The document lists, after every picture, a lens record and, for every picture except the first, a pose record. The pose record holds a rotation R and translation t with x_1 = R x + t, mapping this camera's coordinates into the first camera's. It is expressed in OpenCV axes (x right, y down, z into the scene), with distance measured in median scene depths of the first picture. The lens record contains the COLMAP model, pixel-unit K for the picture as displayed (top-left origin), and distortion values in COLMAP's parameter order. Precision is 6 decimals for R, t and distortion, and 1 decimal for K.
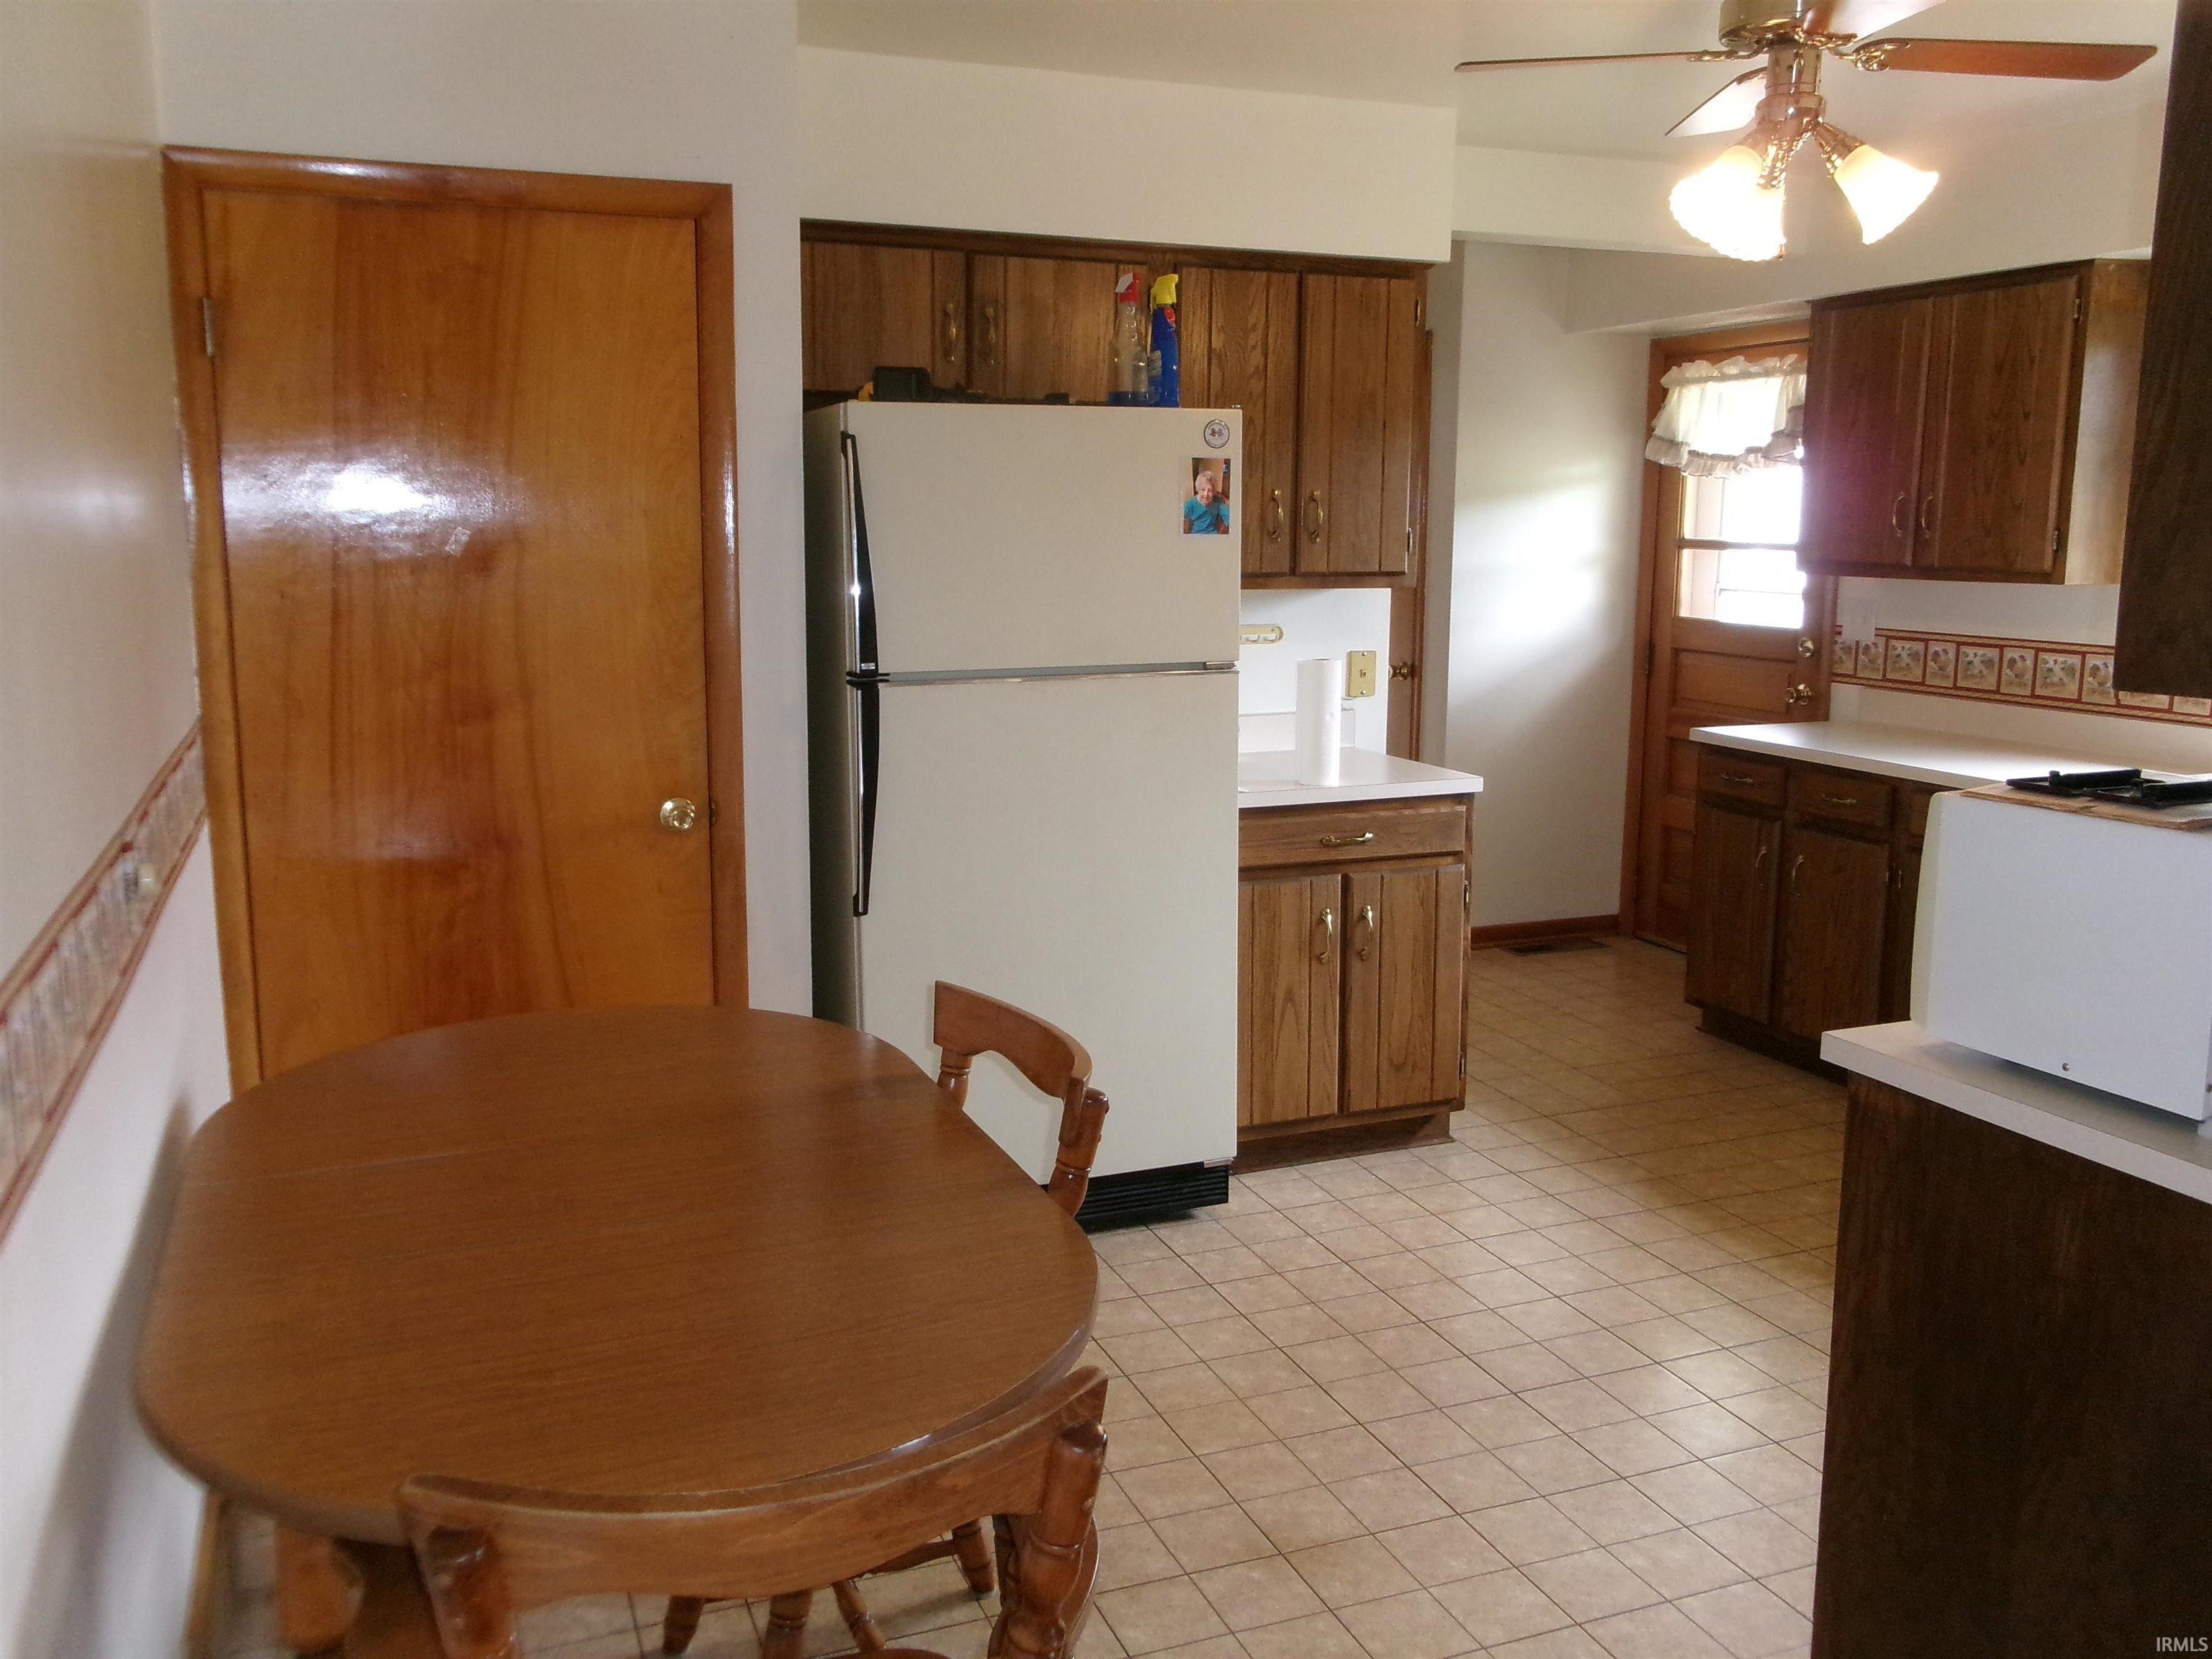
lens RADIAL K [[1834.9, 0, 1107.5], [0, 1834.9, 822.8], [0, 0, 1]] dist [-0.004107, 0.006925]
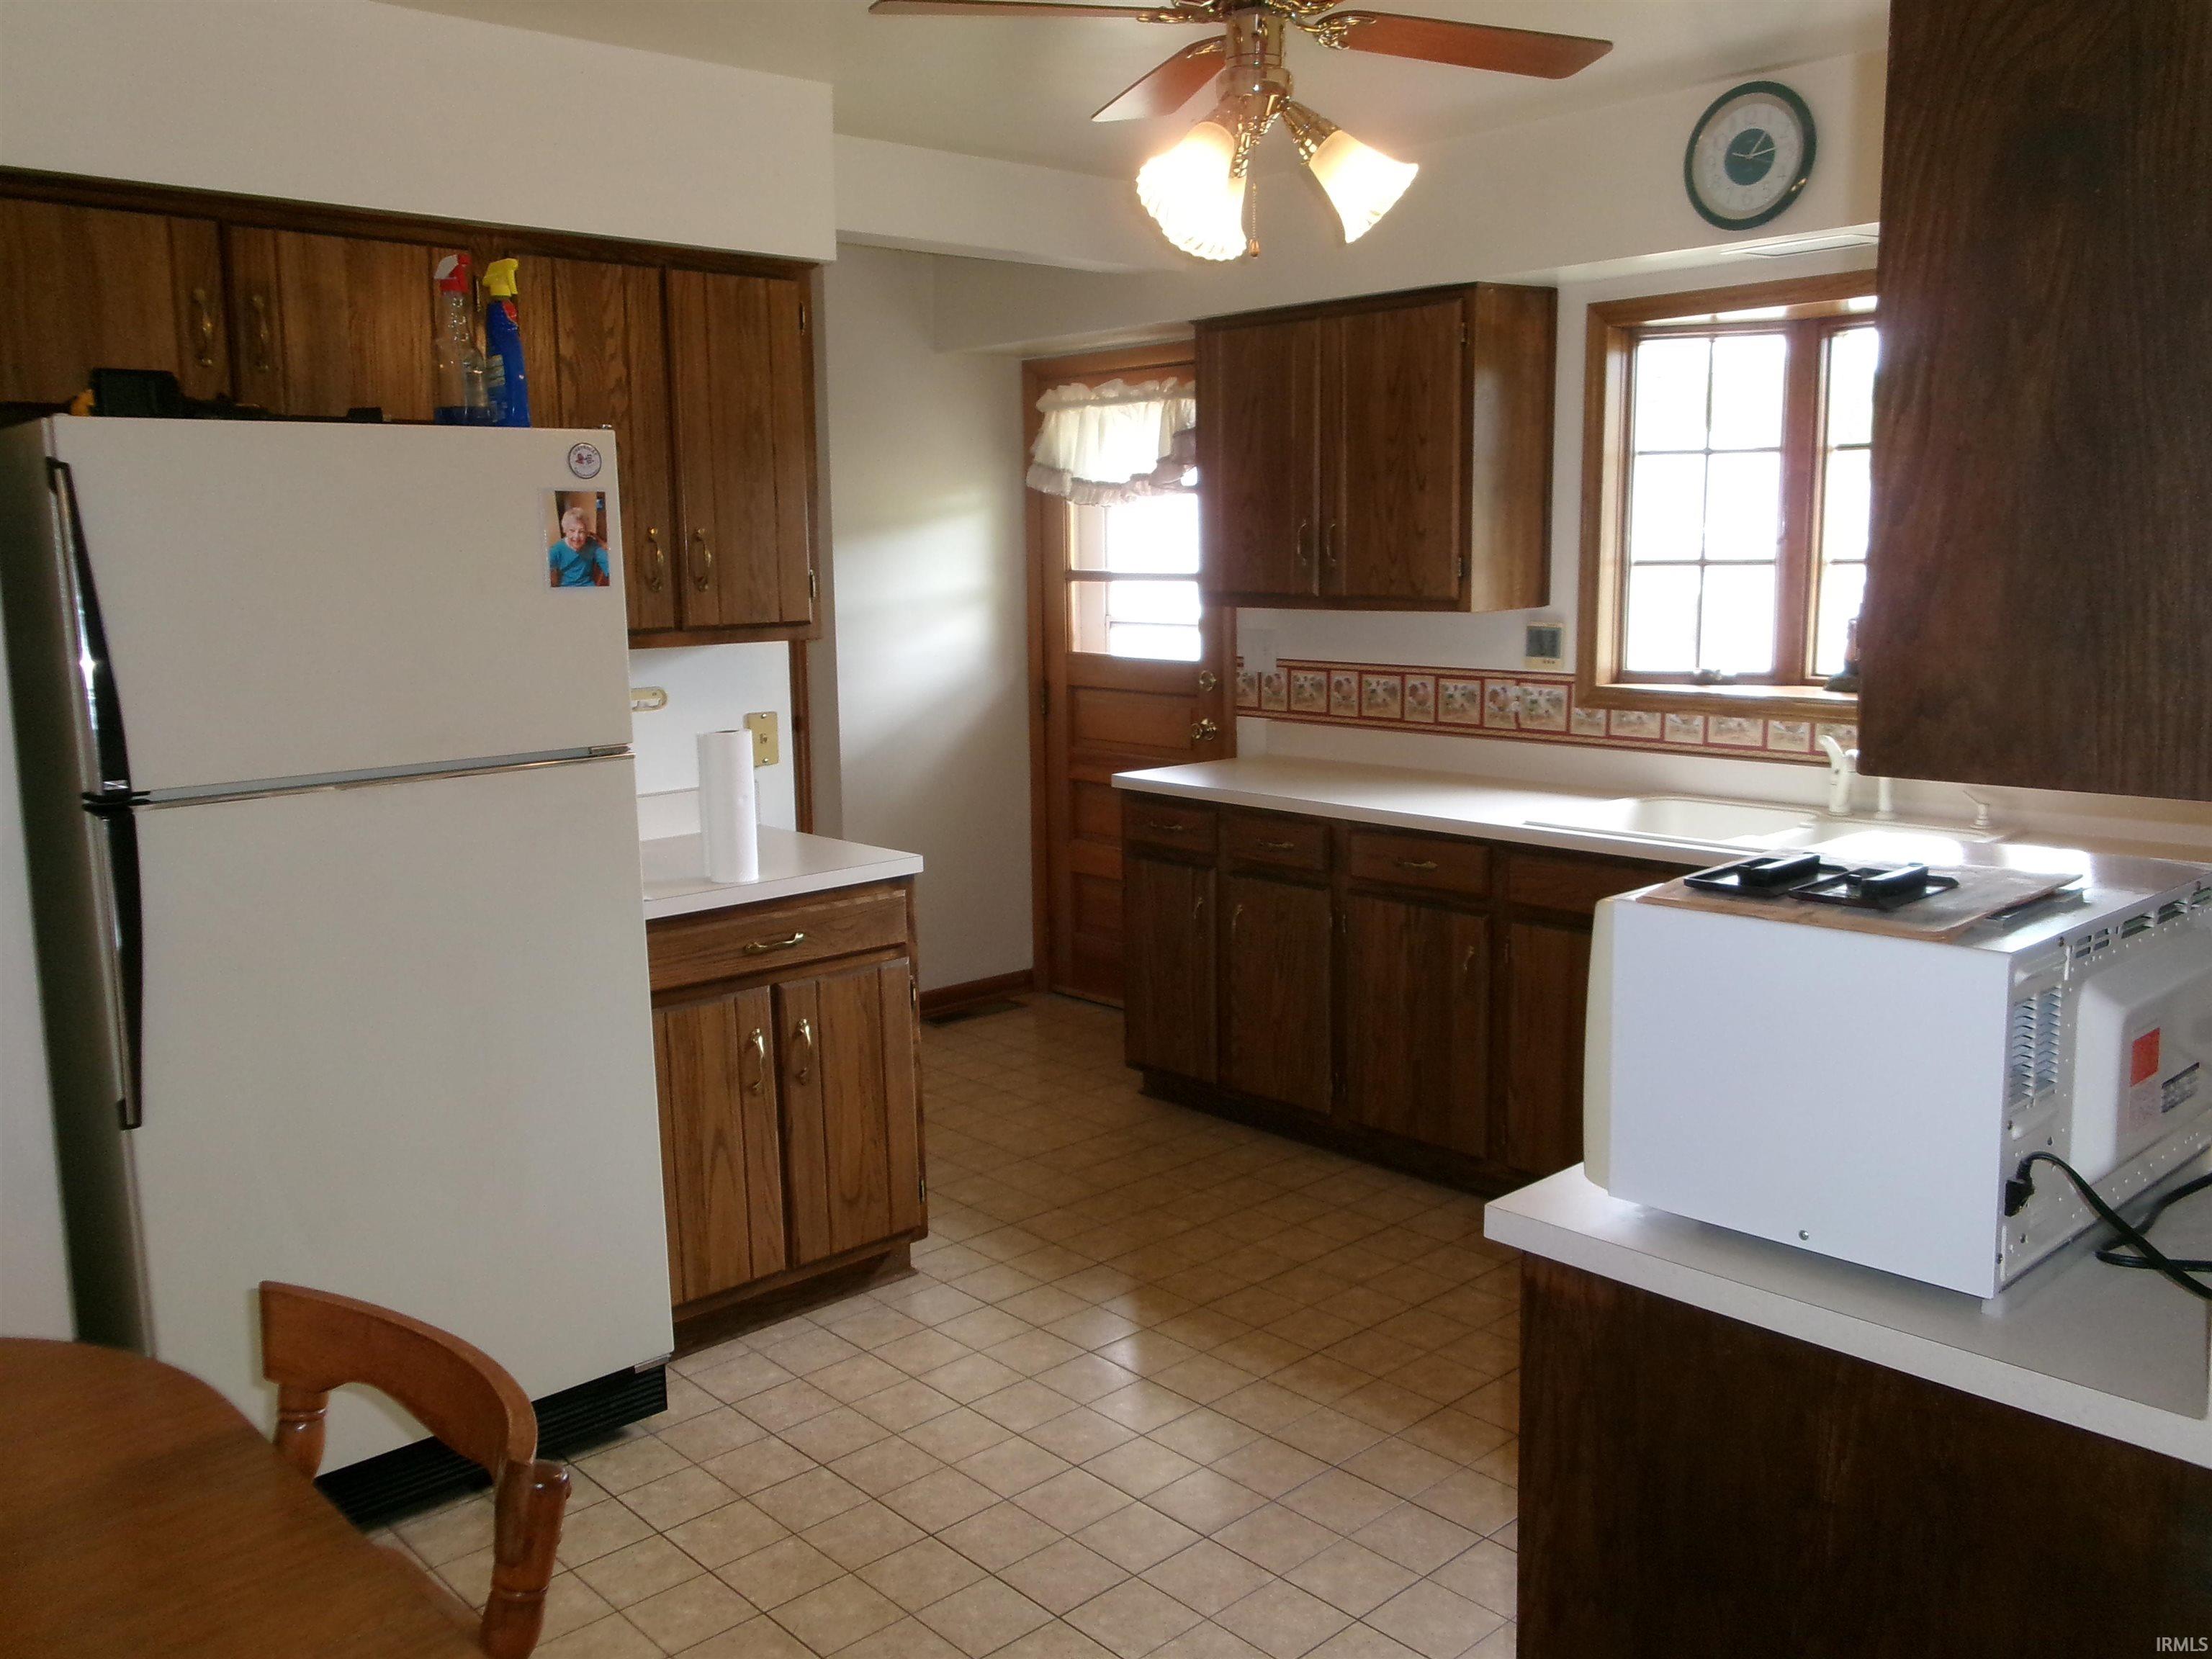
lens RADIAL K [[1832.2, 0, 1100.3], [0, 1832.2, 834.0], [0, 0, 1]] dist [-0.002933, -0.000961]
pose [[0.935250, -0.073108, 0.346357, -0.015938], [0.076300, 0.997075, 0.004432, -0.032902], [-0.345668, 0.022281, 0.938092, 0.161220]]
